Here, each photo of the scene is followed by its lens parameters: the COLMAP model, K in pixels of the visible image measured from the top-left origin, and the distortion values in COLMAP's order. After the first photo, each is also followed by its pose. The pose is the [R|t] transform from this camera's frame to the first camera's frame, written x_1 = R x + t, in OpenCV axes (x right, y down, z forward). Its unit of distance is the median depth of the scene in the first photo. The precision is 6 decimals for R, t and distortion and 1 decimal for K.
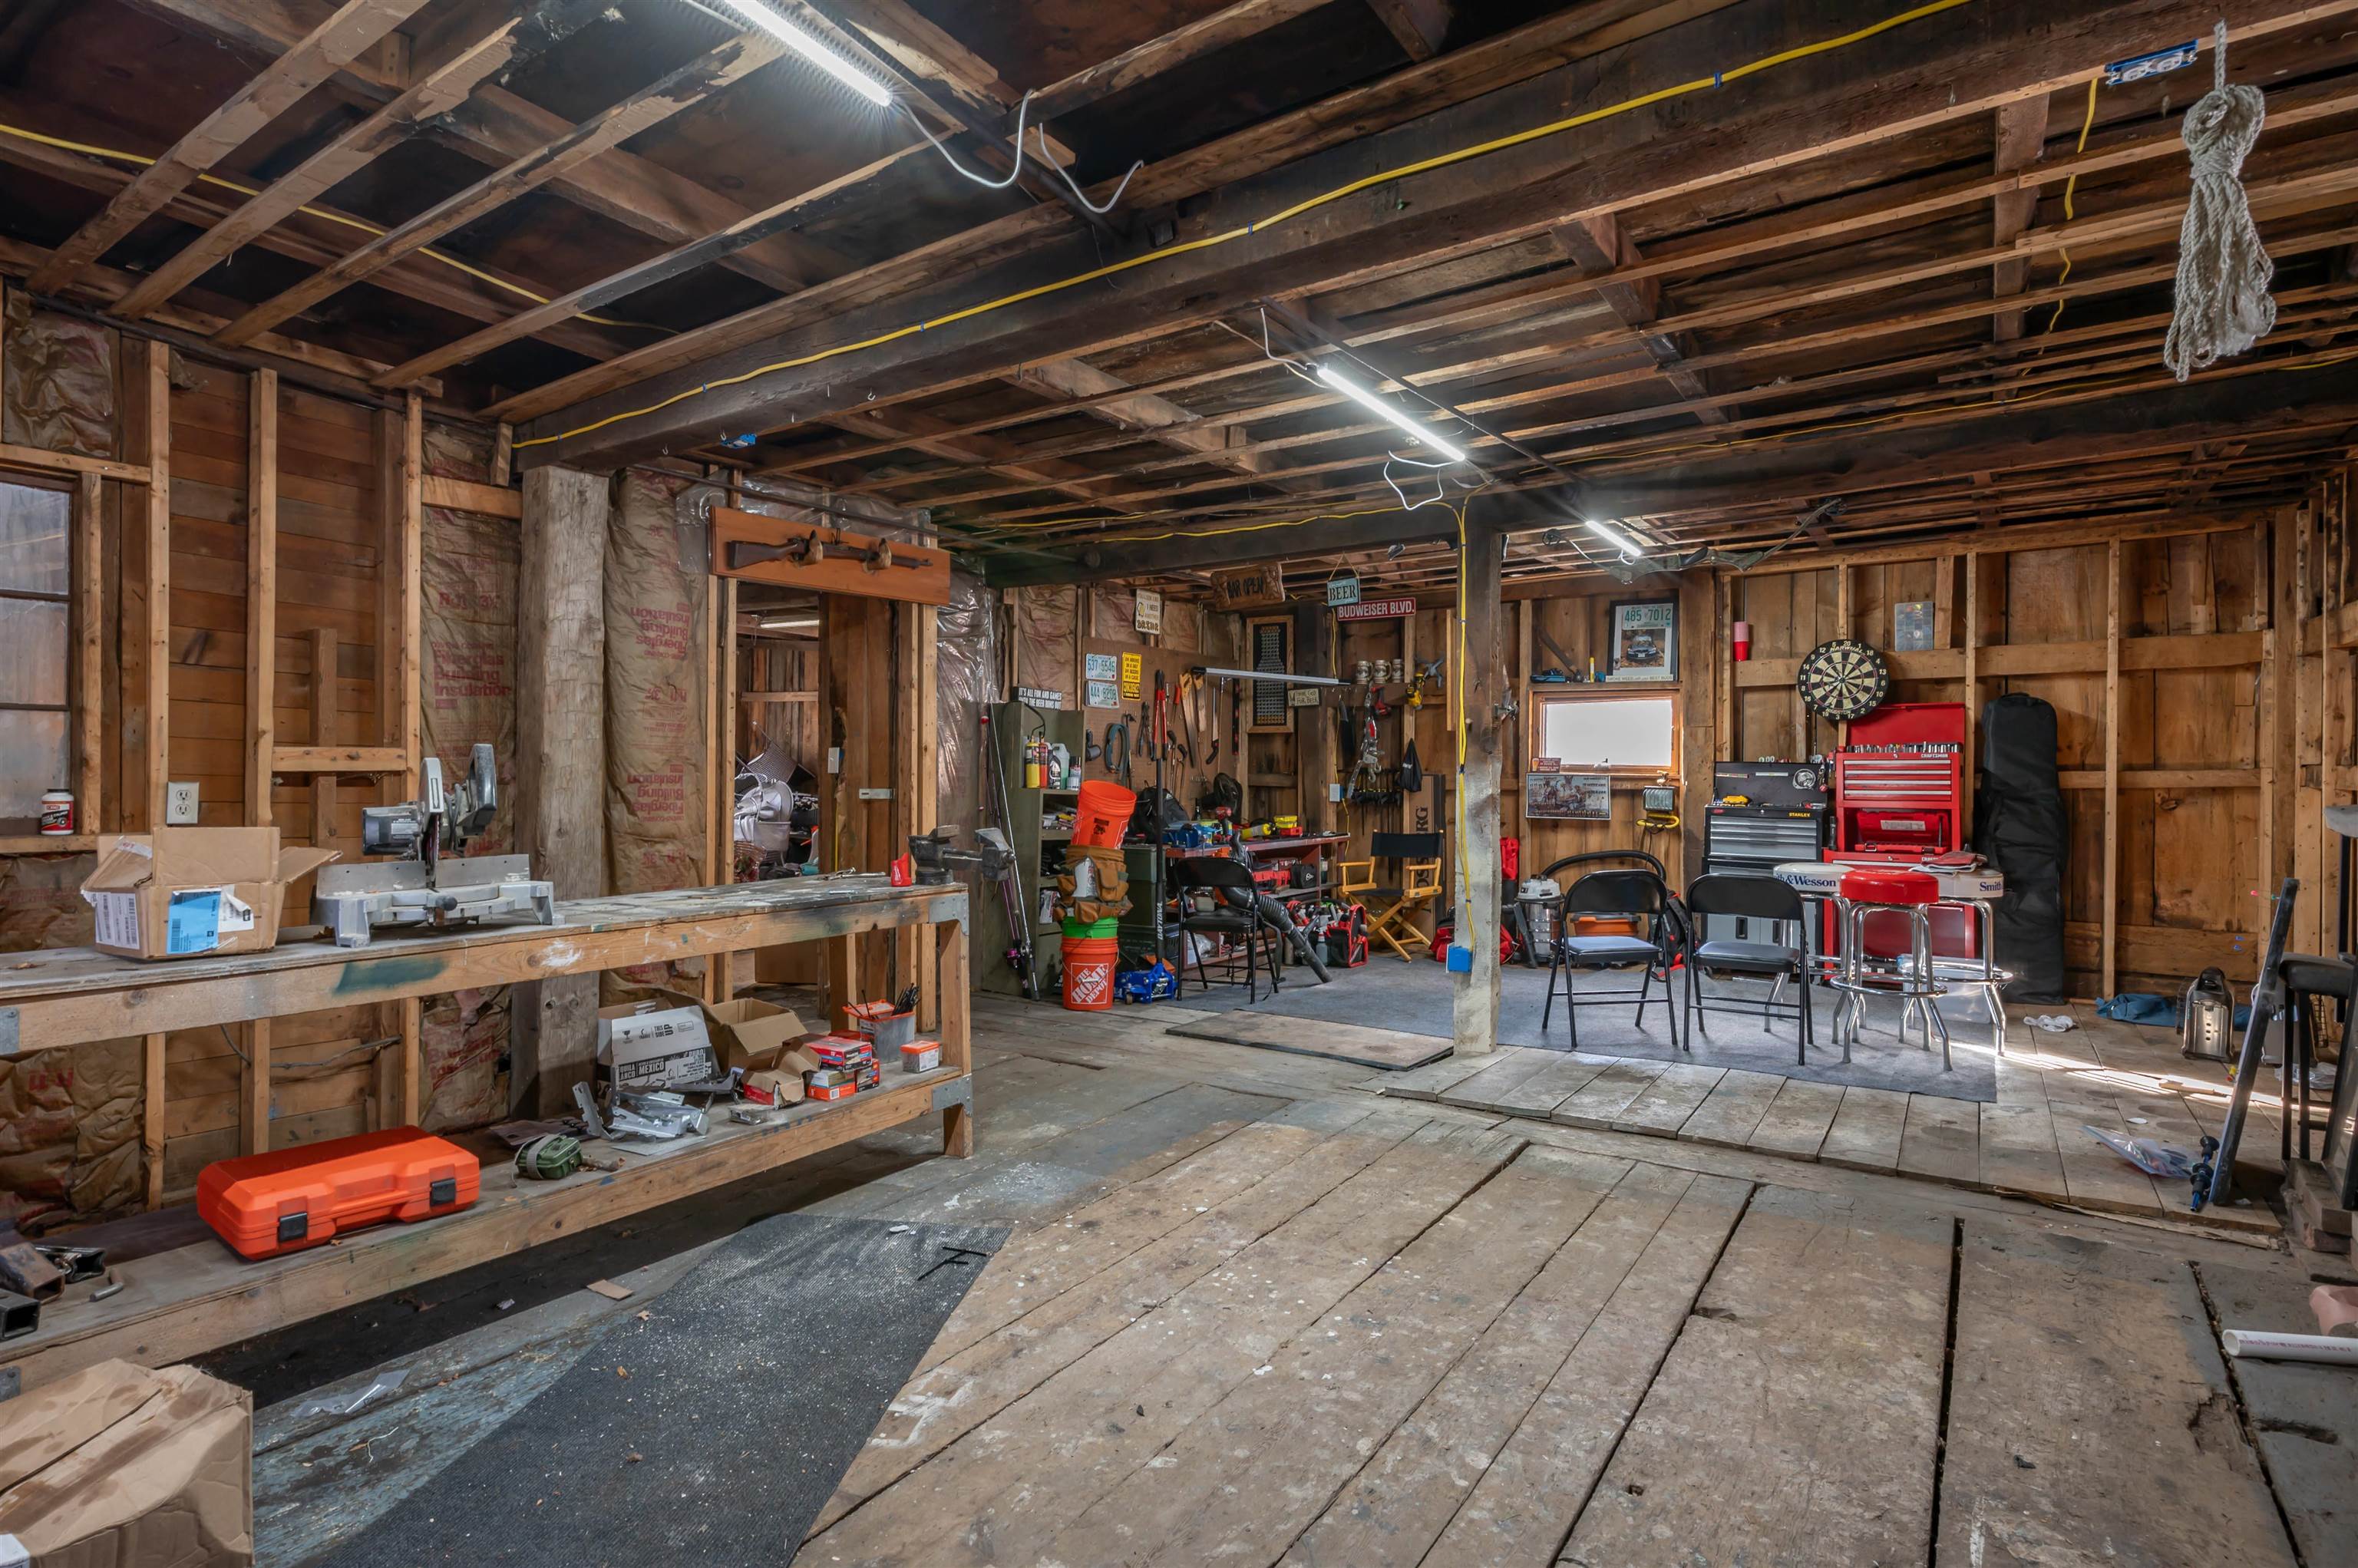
lens RADIAL K [[1162.9, 0, 1187.1], [0, 1162.9, 774.9], [0, 0, 1]] dist [0.001617, 0.001140]
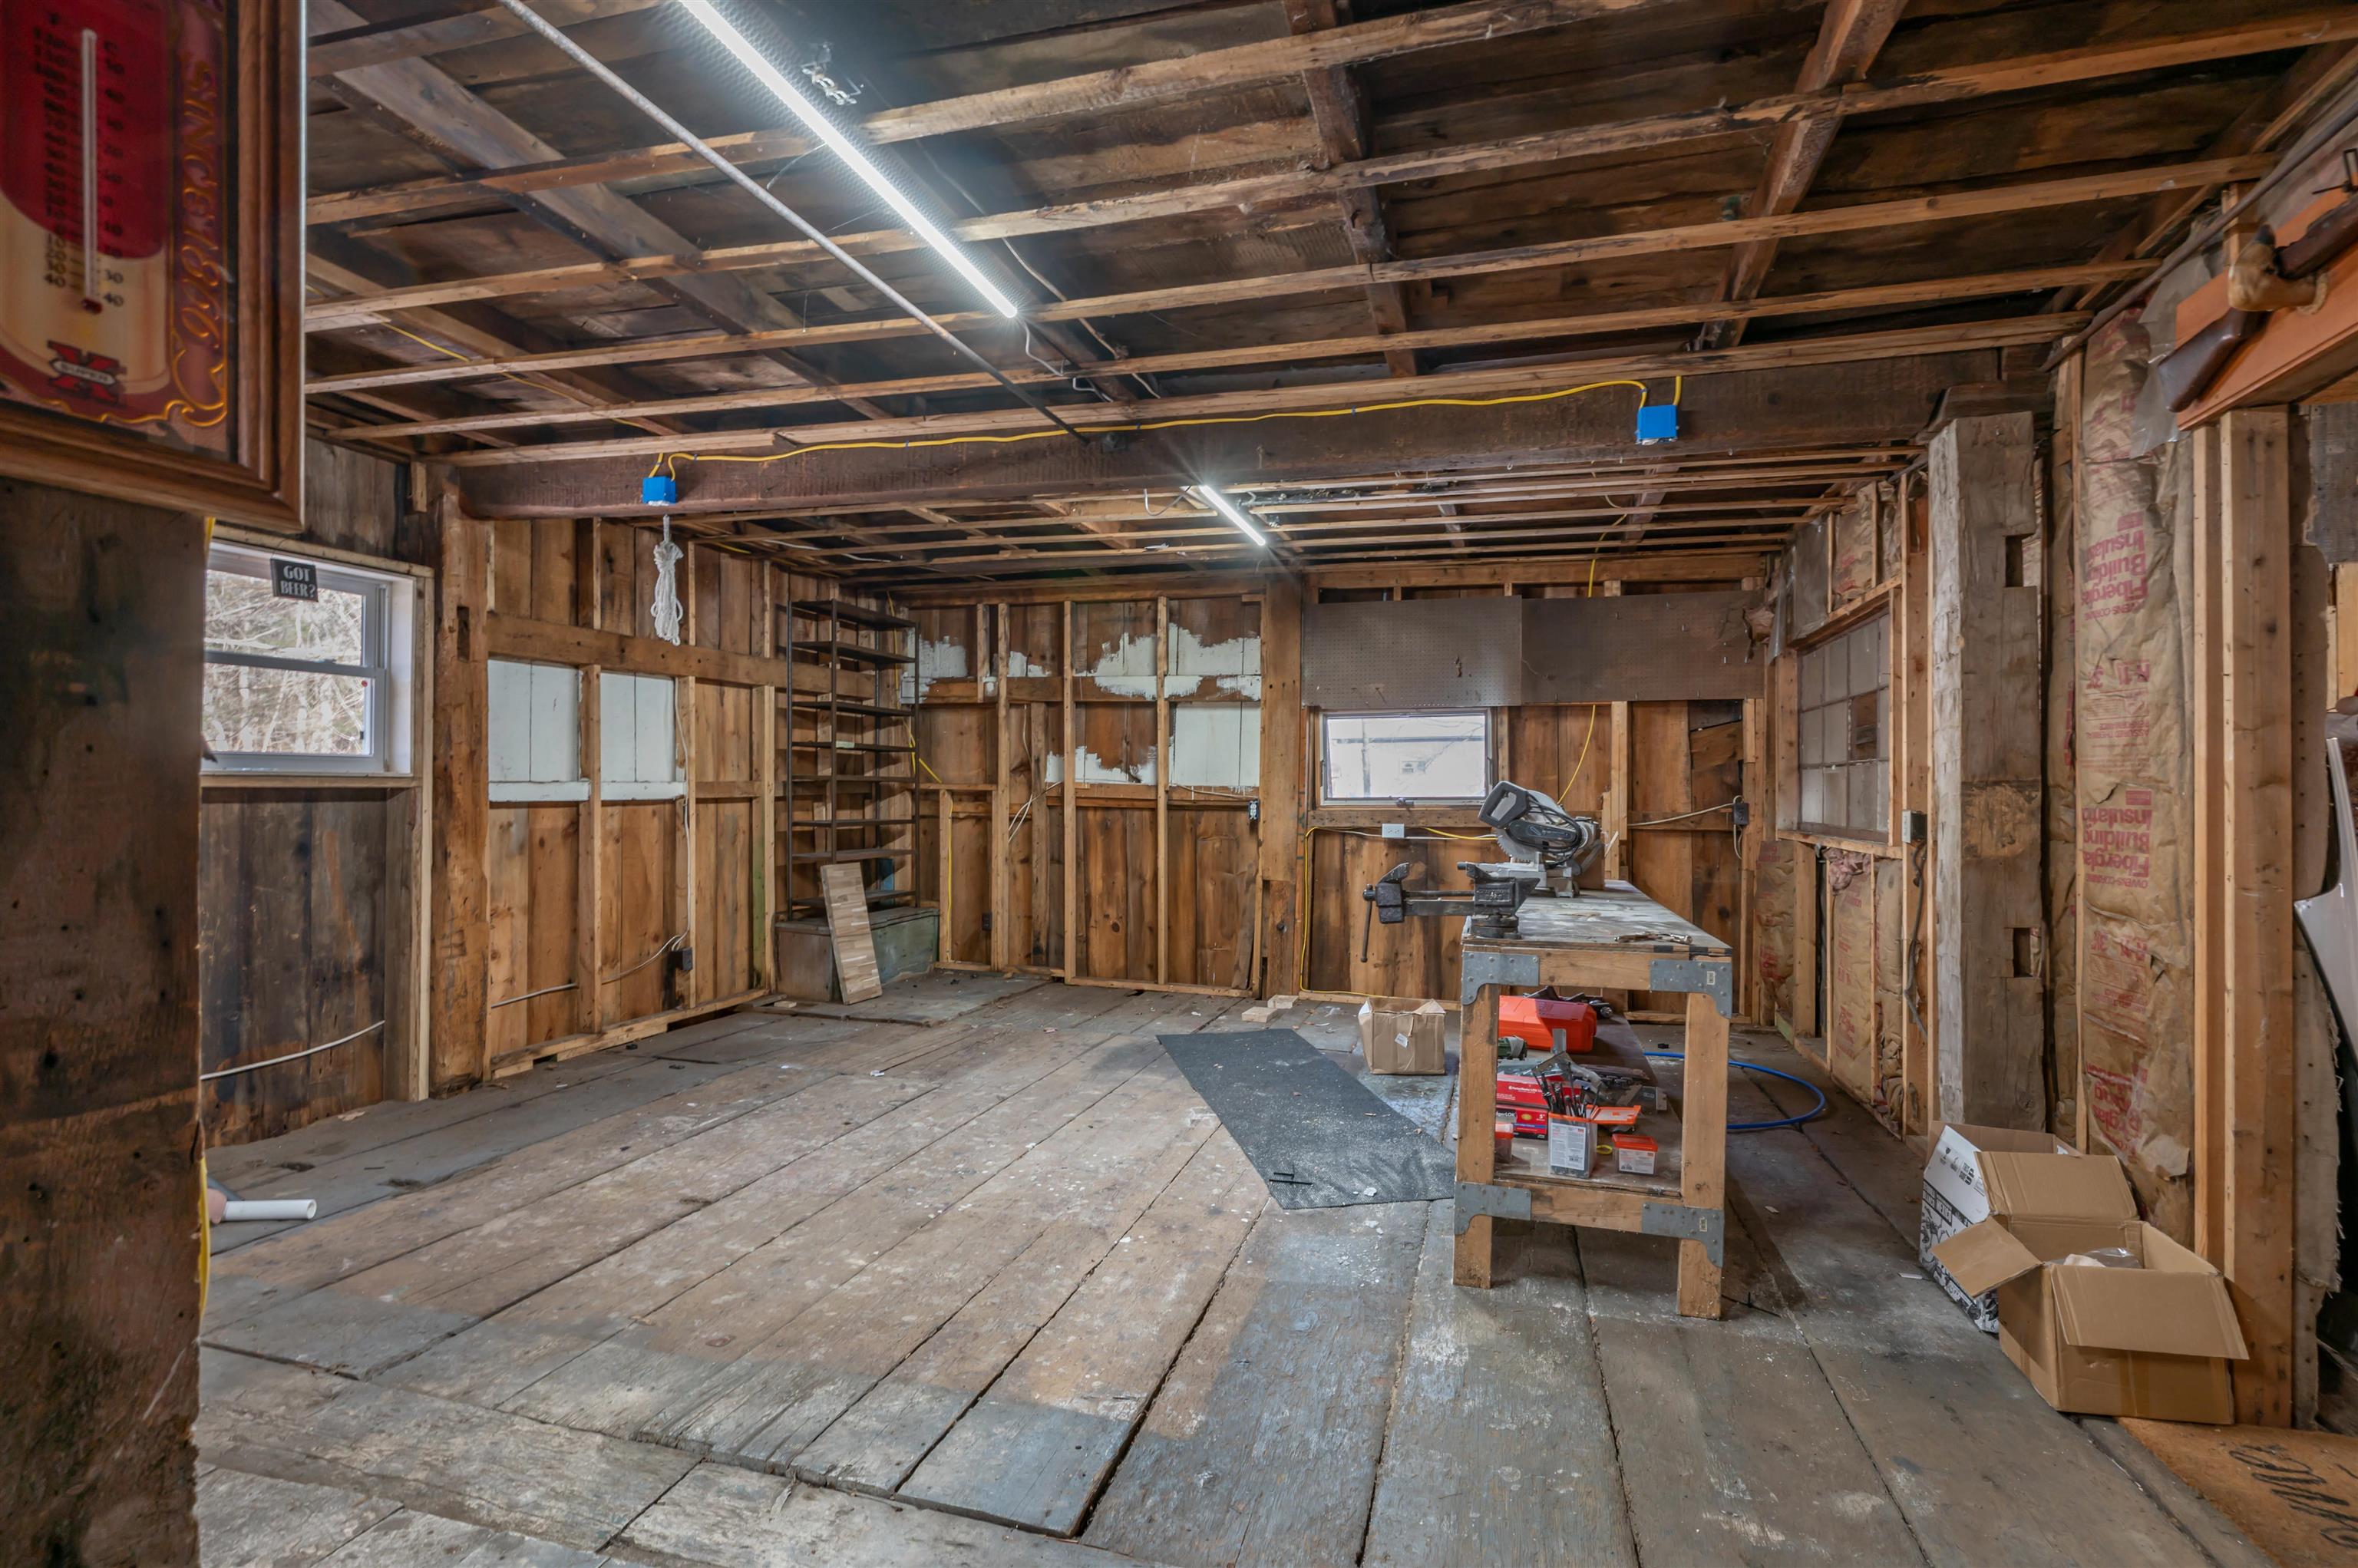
lens RADIAL K [[1162.9, 0, 1236.6], [0, 1162.9, 792.4], [0, 0, 1]] dist [0.001617, 0.001140]
pose [[-0.944311, -0.011358, -0.328859, 0.285315], [-0.011728, 0.999931, -0.000858, -0.004161], [0.328846, 0.003046, -0.944379, 2.229951]]
